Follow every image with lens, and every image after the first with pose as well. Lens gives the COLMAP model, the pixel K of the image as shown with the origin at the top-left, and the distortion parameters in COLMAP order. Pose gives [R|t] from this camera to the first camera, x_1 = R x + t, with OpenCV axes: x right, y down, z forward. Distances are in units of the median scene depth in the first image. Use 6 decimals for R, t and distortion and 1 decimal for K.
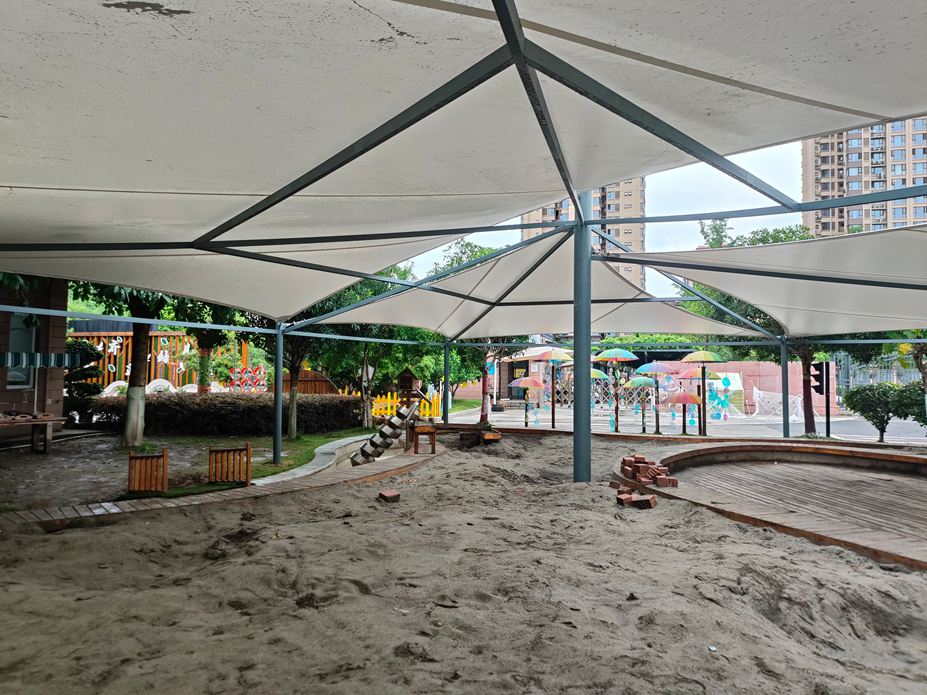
lens RADIAL K [[686.7, 0, 467.7], [0, 686.7, 334.6], [0, 0, 1]] dist [0.052413, -0.037797]
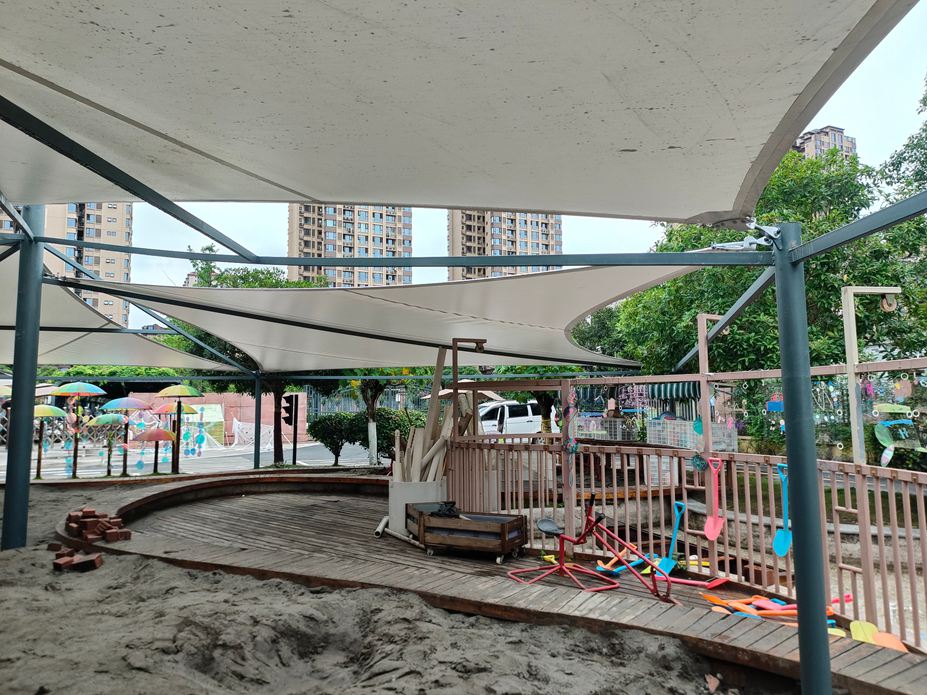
lens RADIAL K [[686.7, 0, 467.7], [0, 686.7, 334.6], [0, 0, 1]] dist [0.052413, -0.037797]
pose [[0.759589, 0.048419, 0.648599, 0.026733], [-0.021637, 0.998554, -0.049205, -0.016169], [-0.650043, 0.023342, 0.759539, -0.007478]]
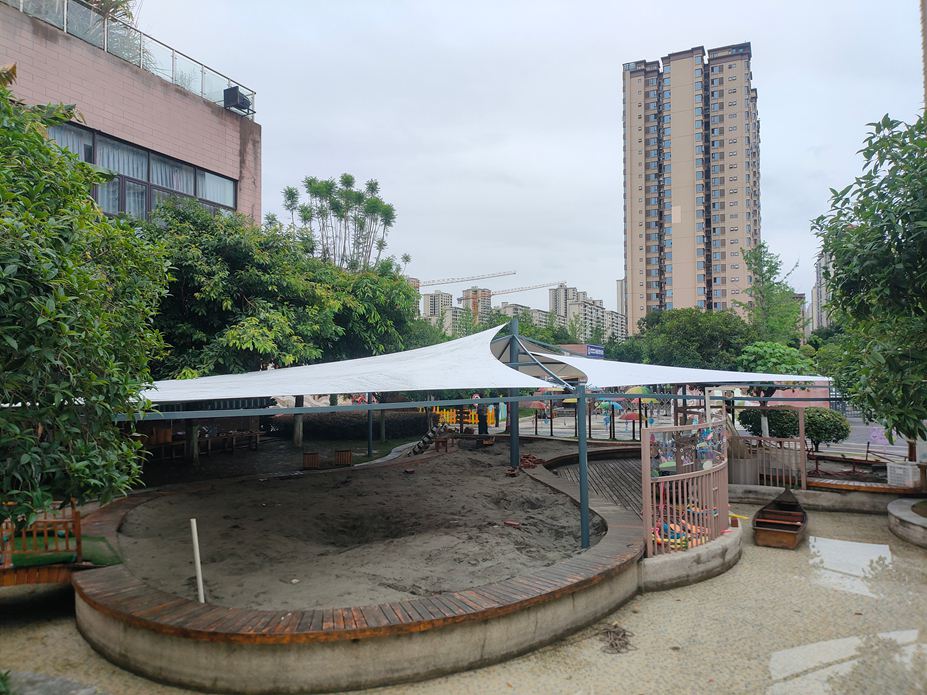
lens RADIAL K [[686.7, 0, 467.7], [0, 686.7, 334.6], [0, 0, 1]] dist [0.052413, -0.037797]
pose [[0.984566, -0.023224, -0.173468, 0.454289], [0.024388, 0.999692, 0.004580, -0.212650], [0.173308, -0.008740, 0.984829, -1.144115]]
